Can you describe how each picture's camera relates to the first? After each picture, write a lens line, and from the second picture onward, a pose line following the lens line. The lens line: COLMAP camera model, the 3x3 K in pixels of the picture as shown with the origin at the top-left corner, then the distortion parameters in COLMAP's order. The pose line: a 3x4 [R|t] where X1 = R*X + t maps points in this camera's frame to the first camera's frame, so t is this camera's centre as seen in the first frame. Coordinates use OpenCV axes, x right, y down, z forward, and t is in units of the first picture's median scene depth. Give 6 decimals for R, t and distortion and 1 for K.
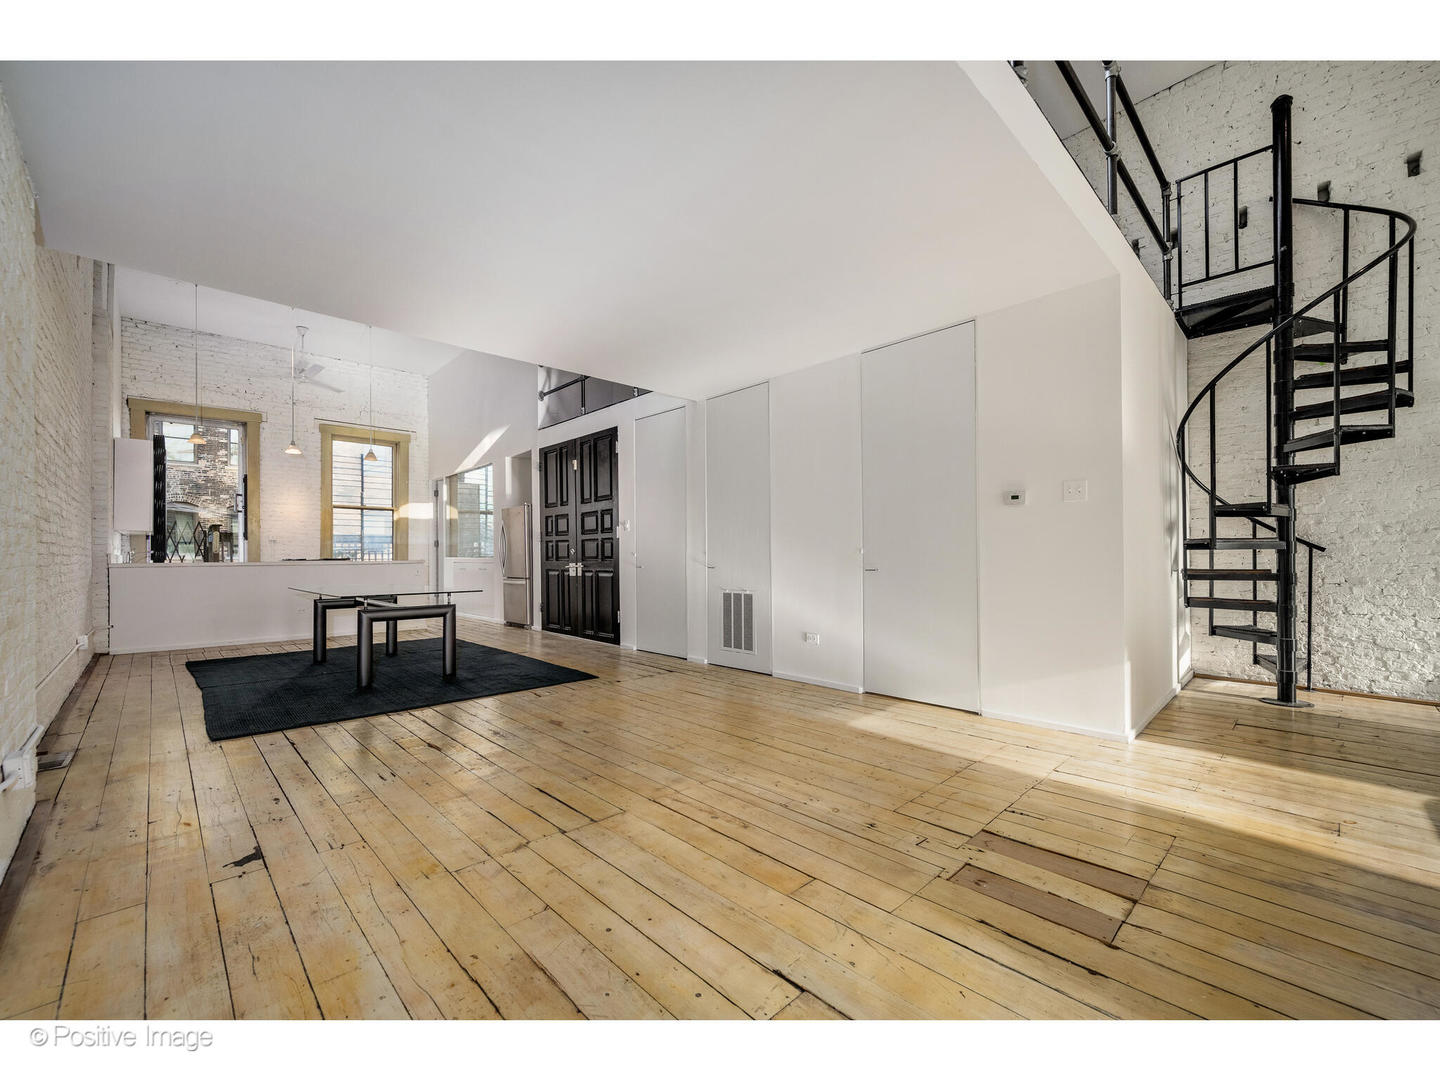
lens RADIAL K [[592.0, 0, 733.6], [0, 592.0, 554.8], [0, 0, 1]] dist [-0.003564, -0.000226]
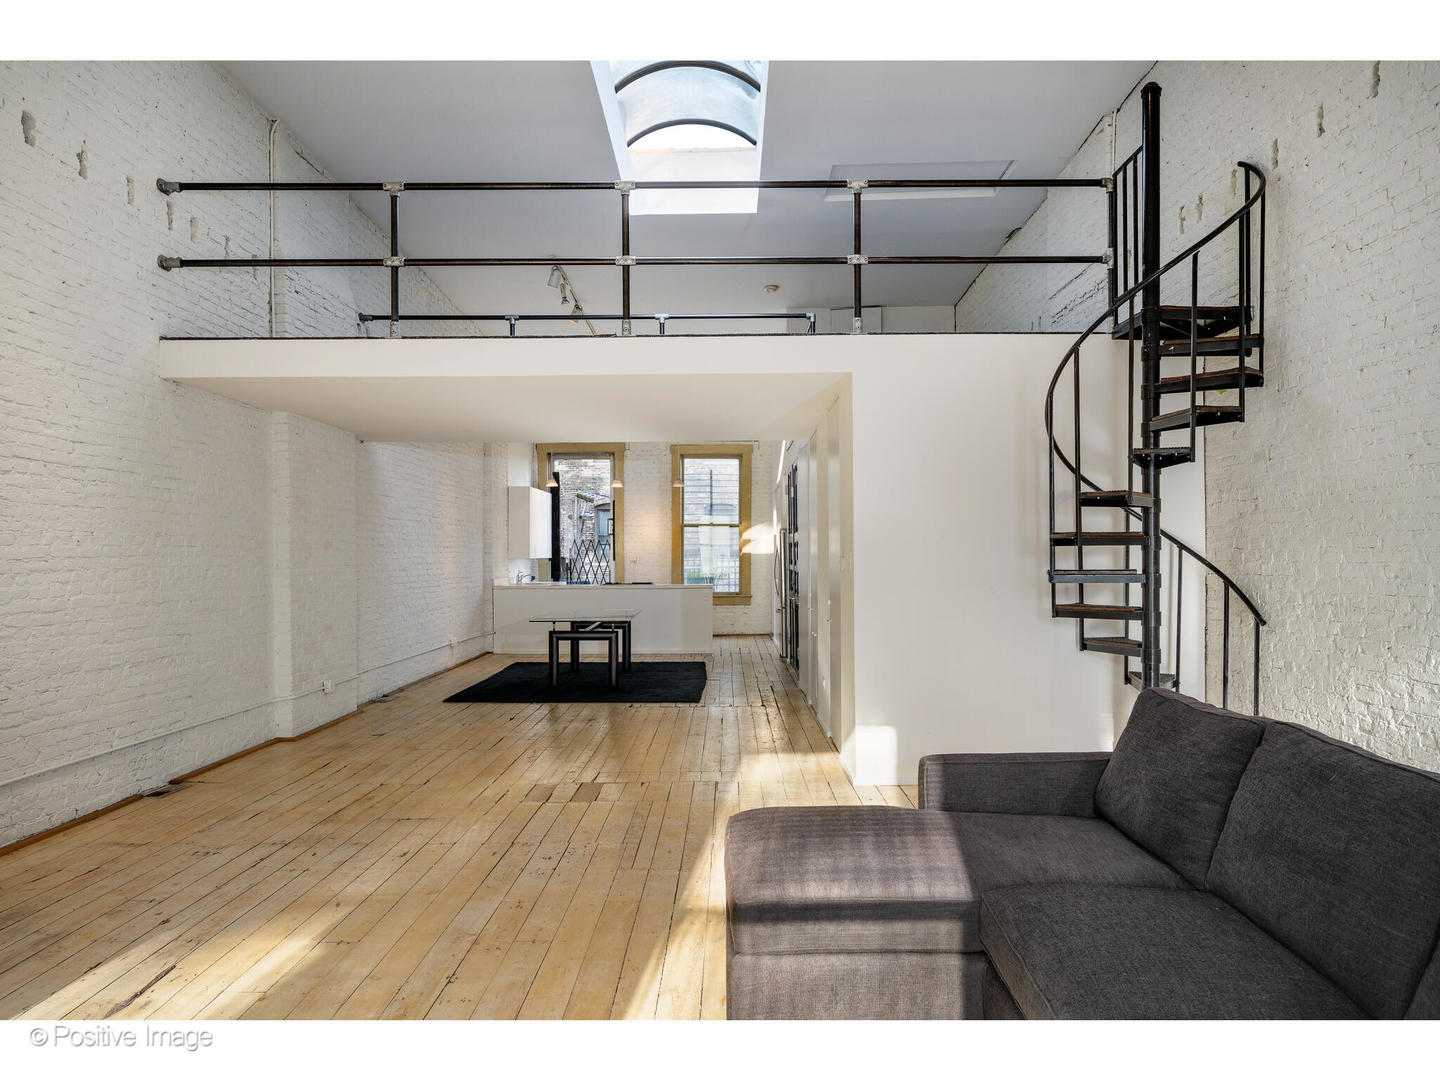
lens RADIAL K [[1013.0, 0, 723.6], [0, 1013.0, 543.4], [0, 0, 1]] dist [0.002867, 0.002364]
pose [[0.713884, -0.003194, -0.700257, 0.783274], [-0.001853, 0.999977, -0.006450, -0.057026], [0.700262, 0.005903, 0.713862, -0.236958]]
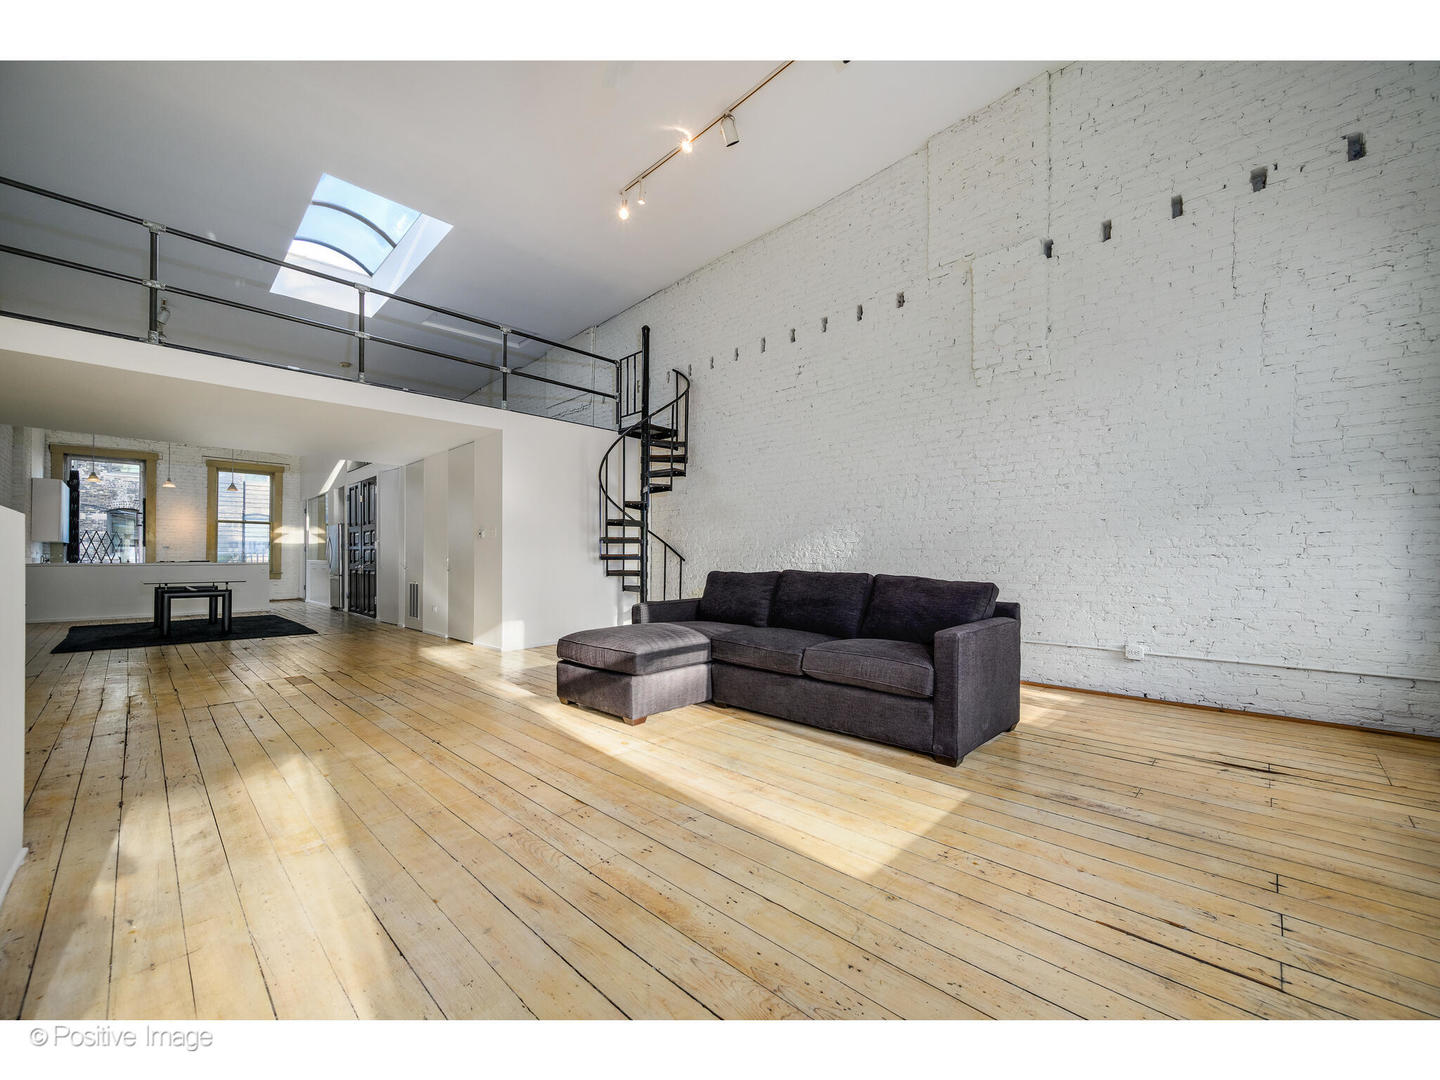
lens RADIAL K [[566.0, 0, 733.6], [0, 566.0, 550.6], [0, 0, 1]] dist [-0.003705, -0.000185]
pose [[0.999005, 0.006017, 0.044181, 0.593205], [-0.005546, 0.999927, -0.010771, -0.011505], [-0.044243, 0.010515, 0.998965, -0.445393]]
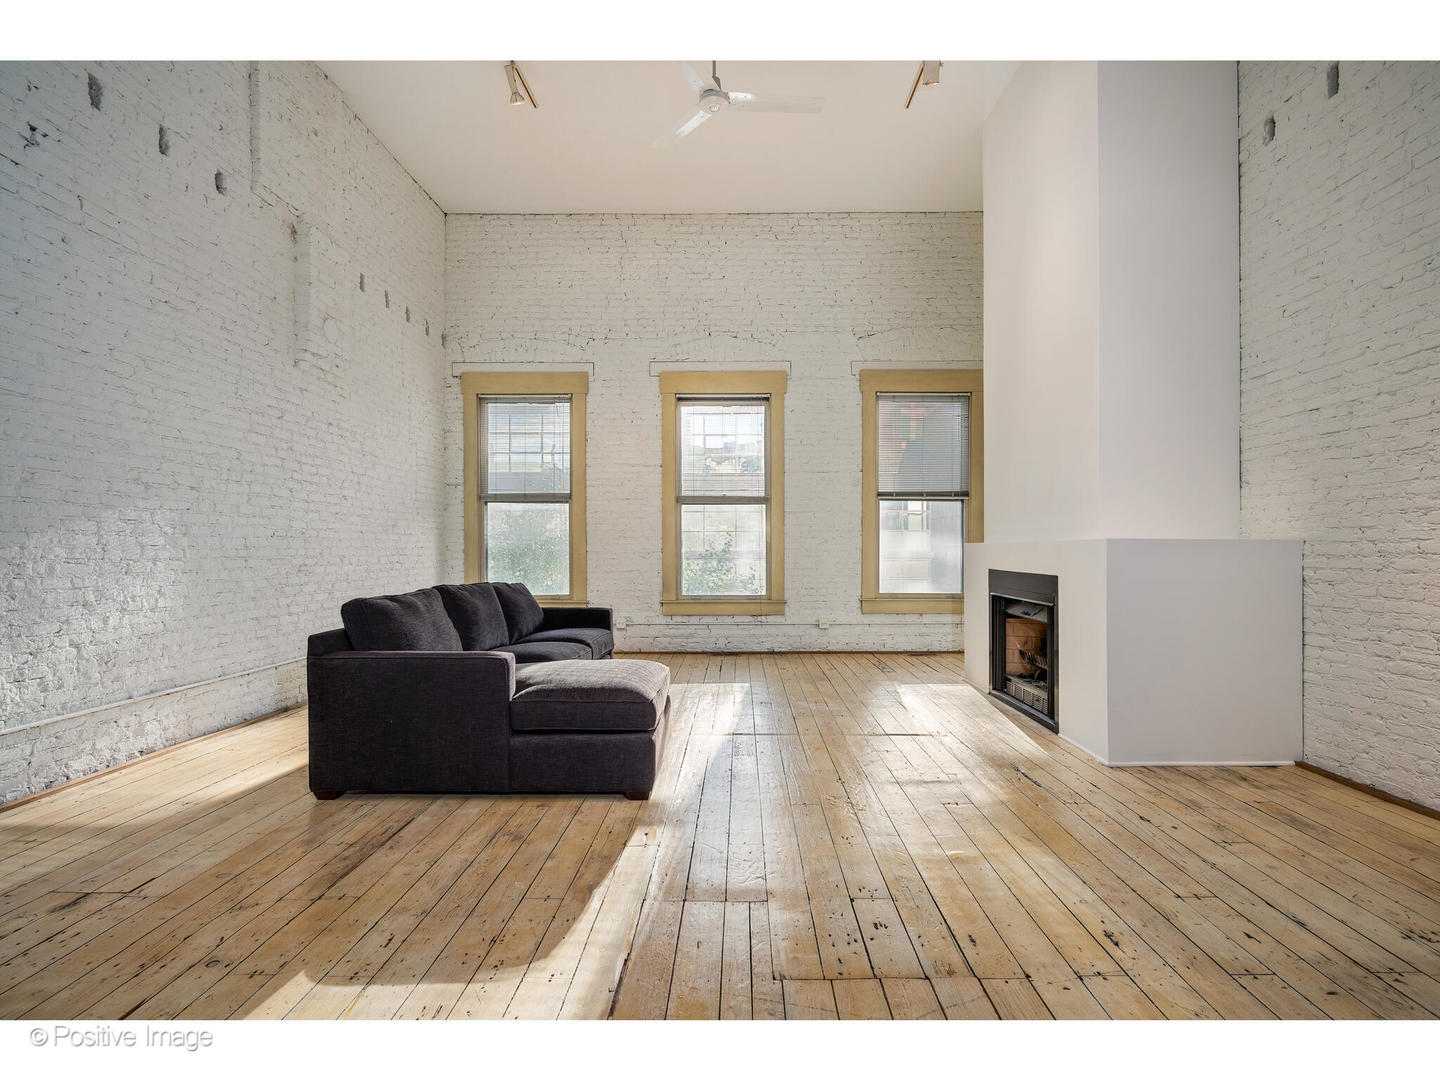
lens RADIAL K [[700.3, 0, 737.5], [0, 700.3, 547.0], [0, 0, 1]] dist [-0.000102, -0.000129]
pose [[-0.711764, 0.011791, 0.702319, 0.103886], [0.006802, 0.999928, -0.009894, -0.021945], [-0.702385, -0.002265, -0.711793, 0.382864]]
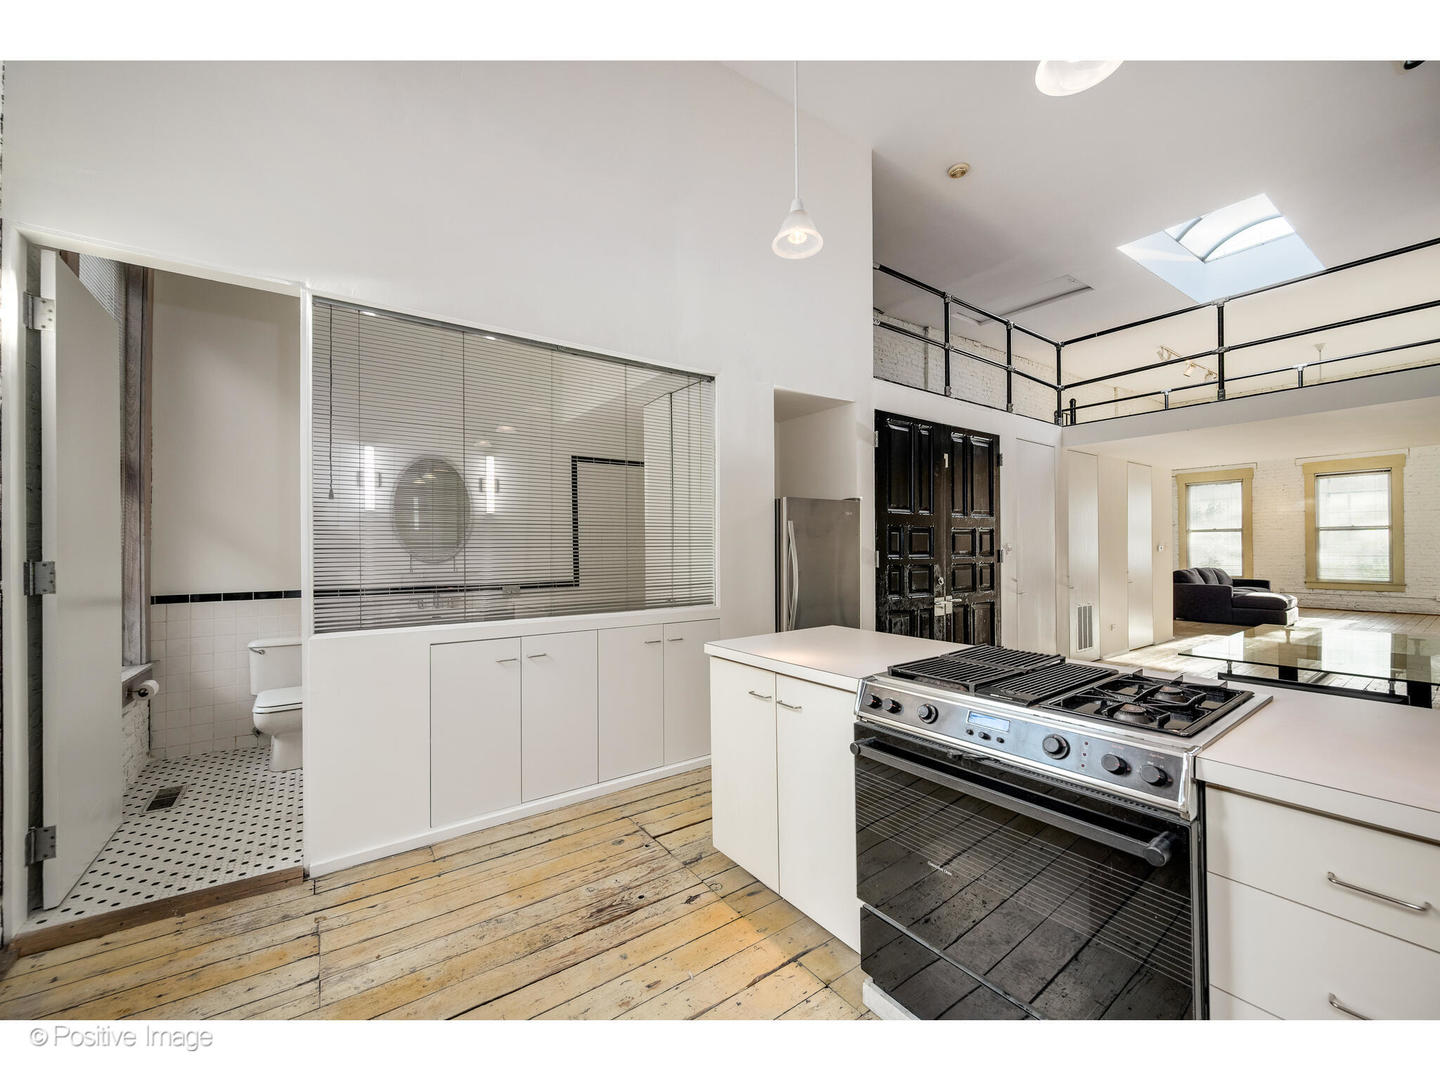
lens RADIAL K [[579.8, 0, 717.9], [0, 579.8, 545.2], [0, 0, 1]] dist [-0.000211, 0.000150]
pose [[0.146702, 0.015244, 0.989063, -0.998452], [0.004858, 0.999858, -0.016131, -0.038035], [-0.989169, 0.007172, 0.146607, 1.158626]]
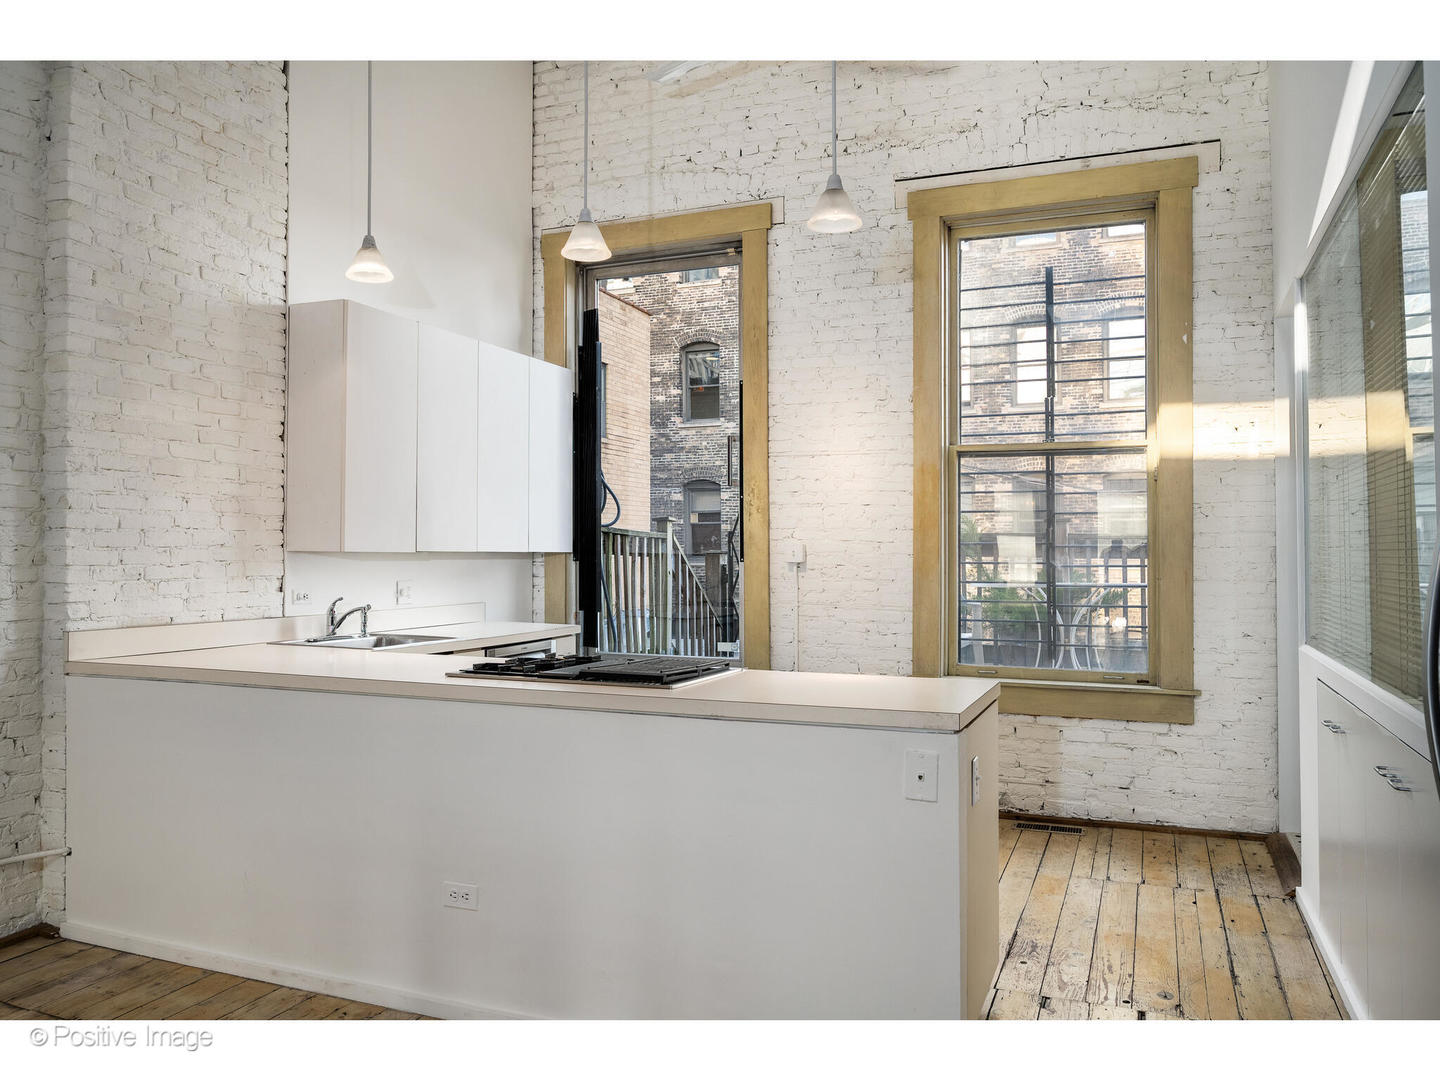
lens RADIAL K [[1043.2, 0, 722.8], [0, 1043.2, 528.5], [0, 0, 1]] dist [-0.003289, 0.000851]
pose [[0.395800, -0.013037, -0.918244, -0.309825], [-0.005221, 0.999851, -0.016446, -0.043963], [0.918322, 0.011304, 0.395673, 0.930154]]
